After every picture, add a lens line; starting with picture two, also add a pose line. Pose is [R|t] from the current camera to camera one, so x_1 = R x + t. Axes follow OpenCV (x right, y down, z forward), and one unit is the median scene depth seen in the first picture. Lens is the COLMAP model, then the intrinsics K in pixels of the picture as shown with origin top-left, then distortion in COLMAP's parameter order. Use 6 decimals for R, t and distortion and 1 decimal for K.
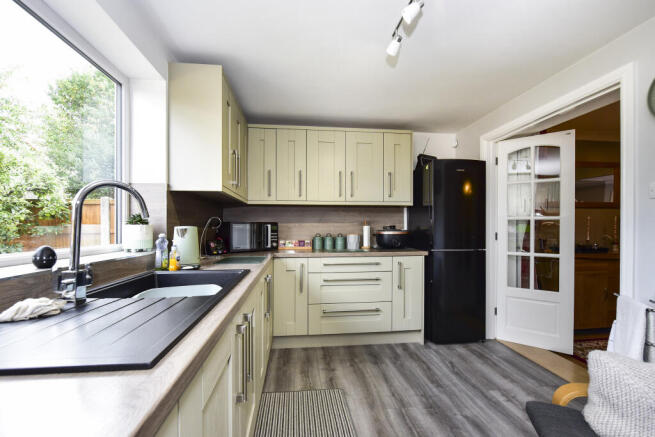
lens RADIAL K [[270.9, 0, 324.5], [0, 270.9, 228.9], [0, 0, 1]] dist [0.000074, 0.000066]
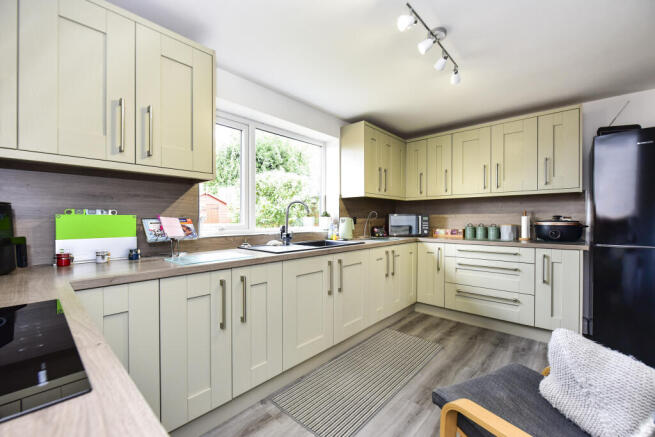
lens RADIAL K [[271.8, 0, 327.5], [0, 271.8, 218.5], [0, 0, 1]] dist [0.001275, 0.000068]
pose [[0.663683, -0.003257, -0.748007, 0.463247], [-0.001840, 0.999980, -0.005986, 0.004715], [0.748012, 0.005349, 0.663664, -0.175065]]
